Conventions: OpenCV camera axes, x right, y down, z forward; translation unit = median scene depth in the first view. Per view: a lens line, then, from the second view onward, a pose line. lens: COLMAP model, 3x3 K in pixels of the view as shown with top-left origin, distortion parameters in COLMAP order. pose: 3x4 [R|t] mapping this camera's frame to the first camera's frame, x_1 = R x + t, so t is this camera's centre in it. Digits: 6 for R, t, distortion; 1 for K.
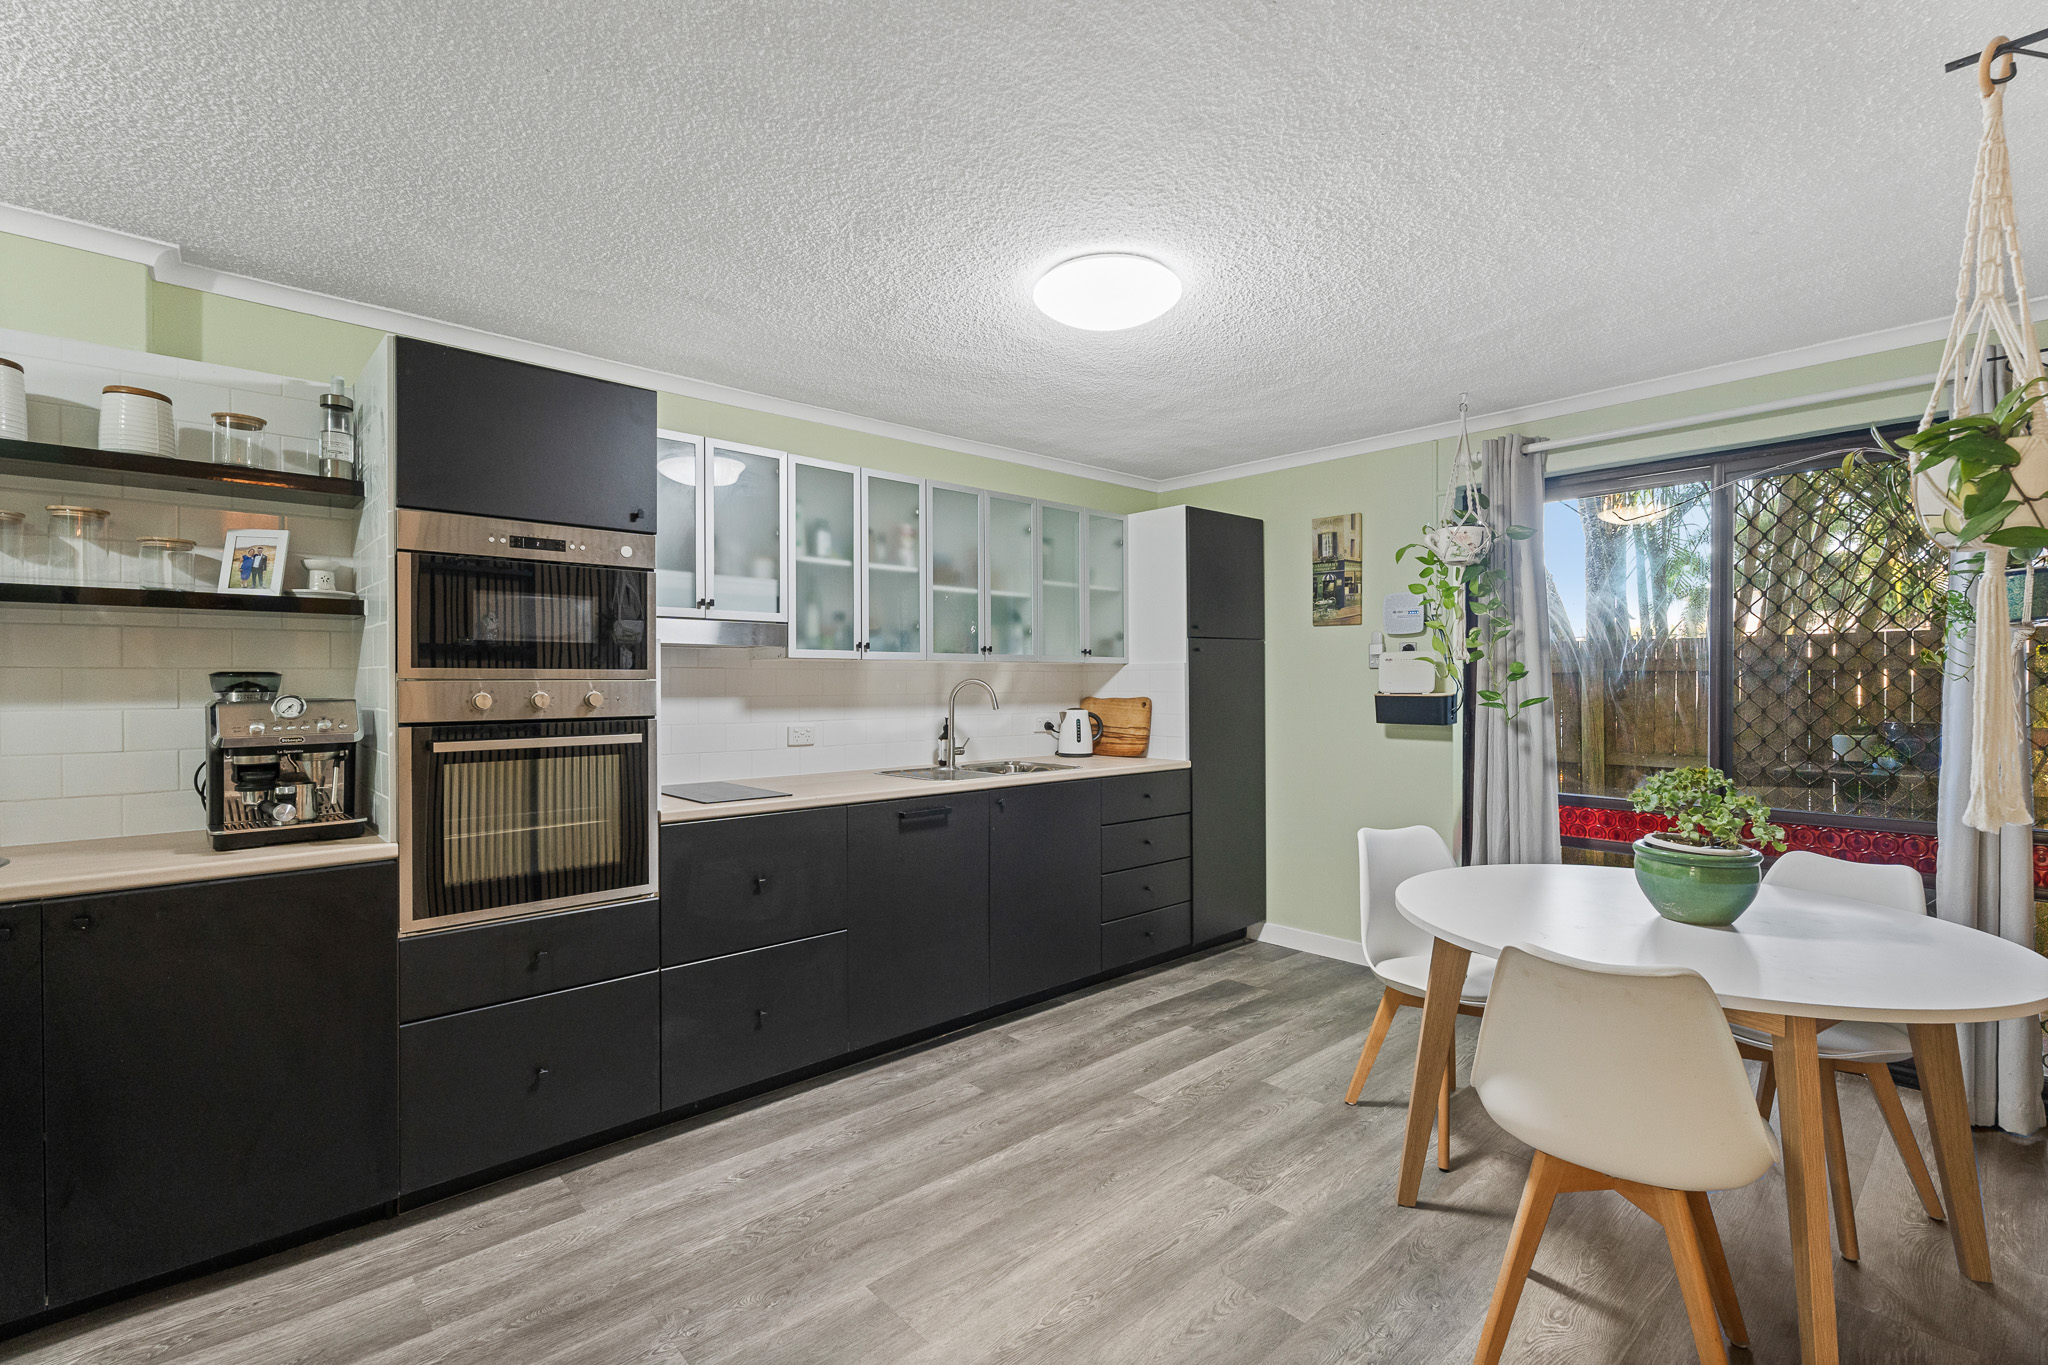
lens RADIAL K [[934.8, 0, 1024.0], [0, 934.8, 682.5], [0, 0, 1]] dist [0.000085, 0.000355]
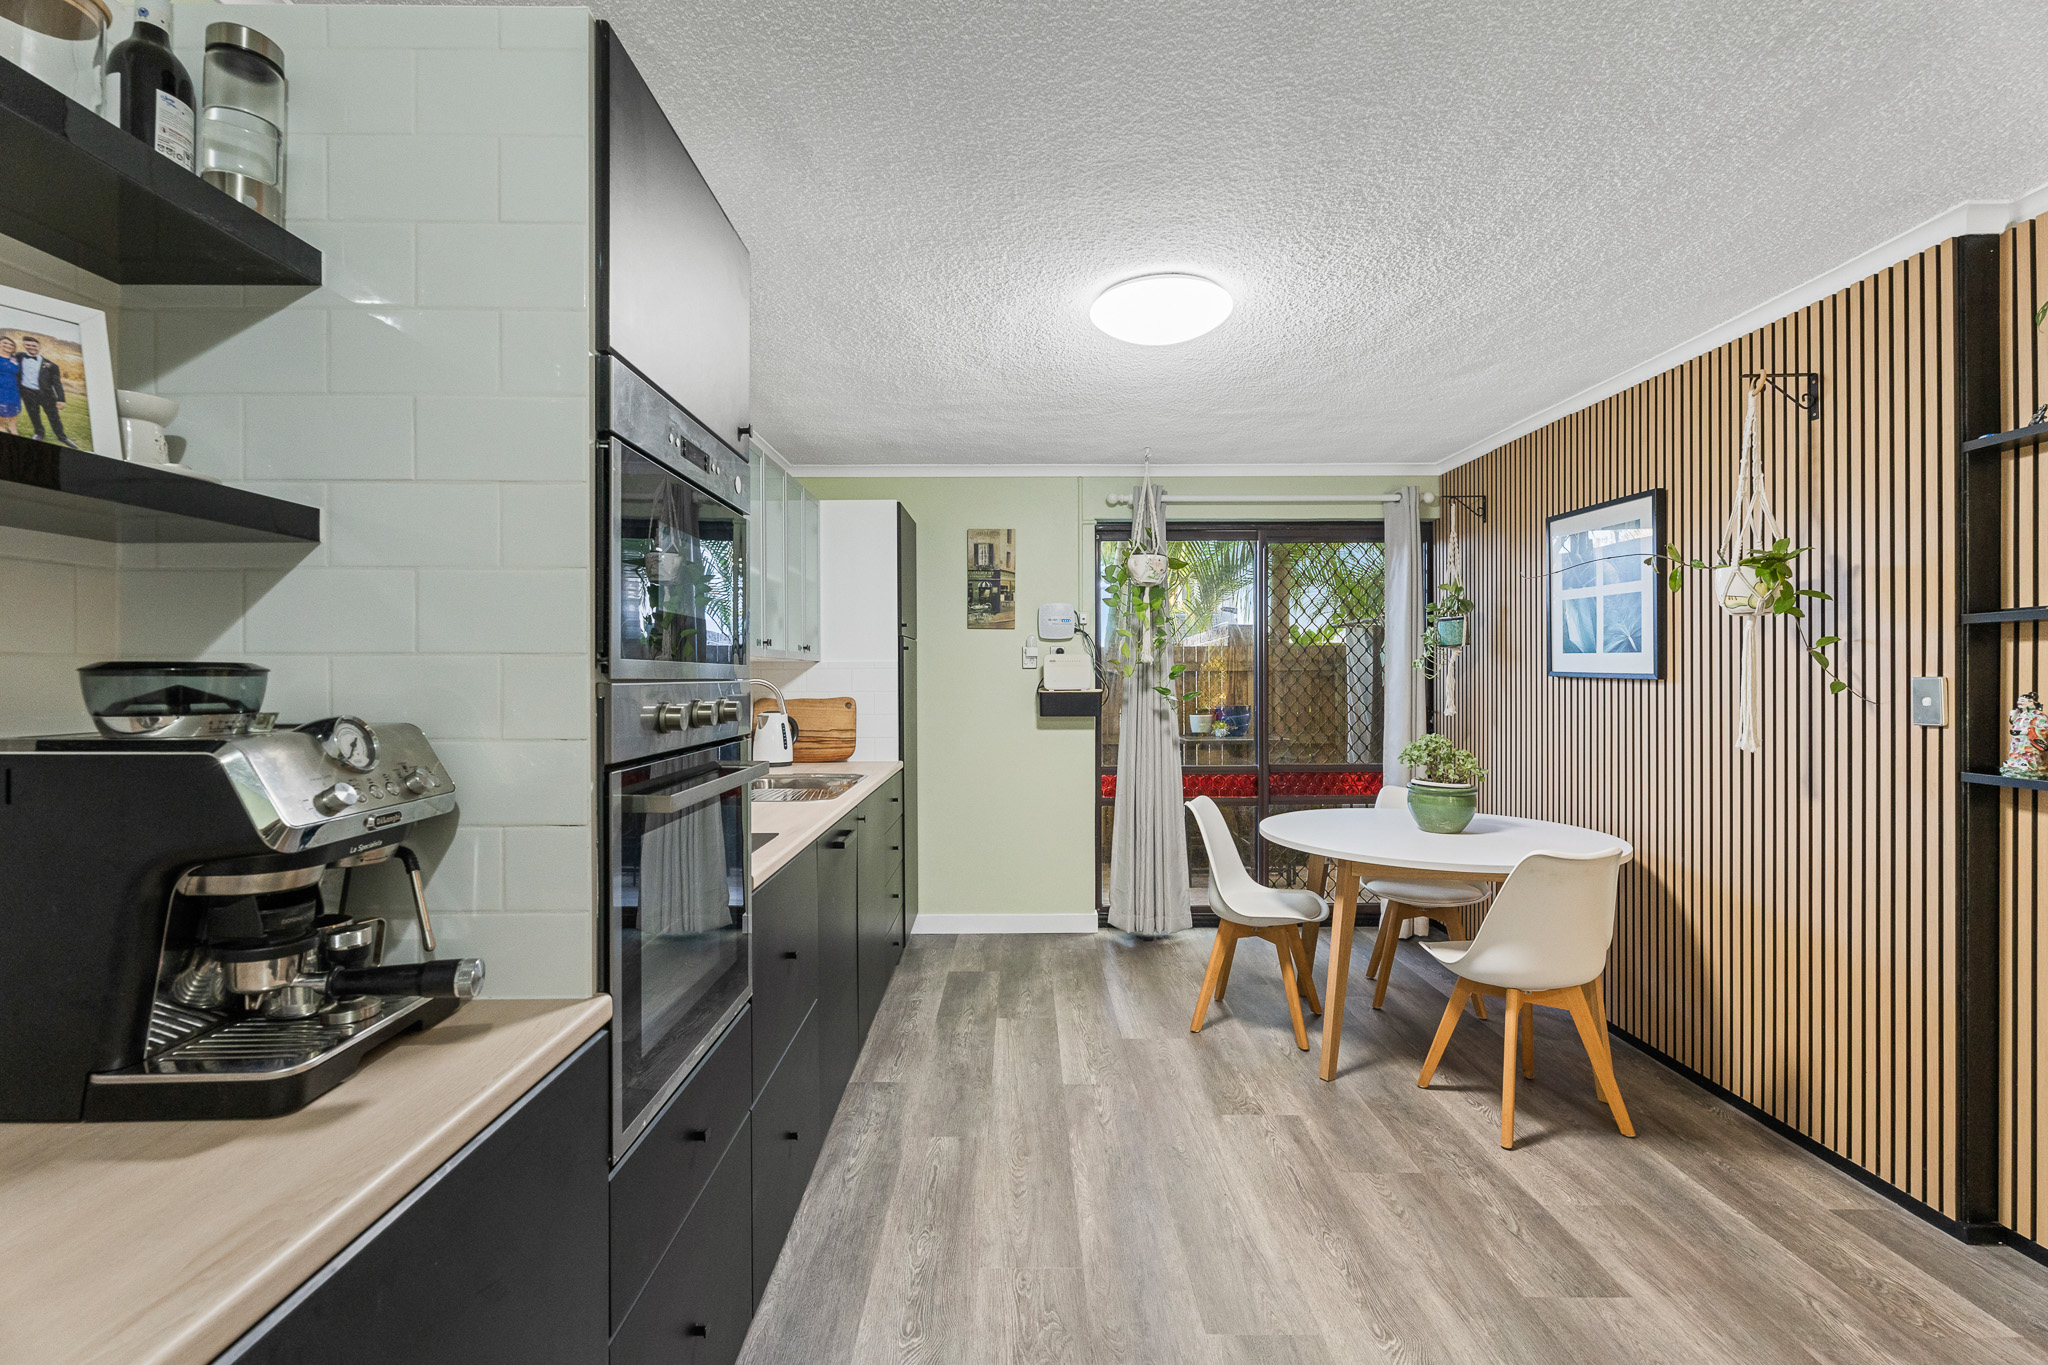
lens RADIAL K [[934.8, 0, 1024.0], [0, 934.8, 682.5], [0, 0, 1]] dist [0.000085, 0.000355]
pose [[0.661611, -0.004984, 0.749831, -0.559940], [0.003488, 0.999988, 0.003570, -0.002408], [-0.749839, 0.000253, 0.661620, 0.298077]]
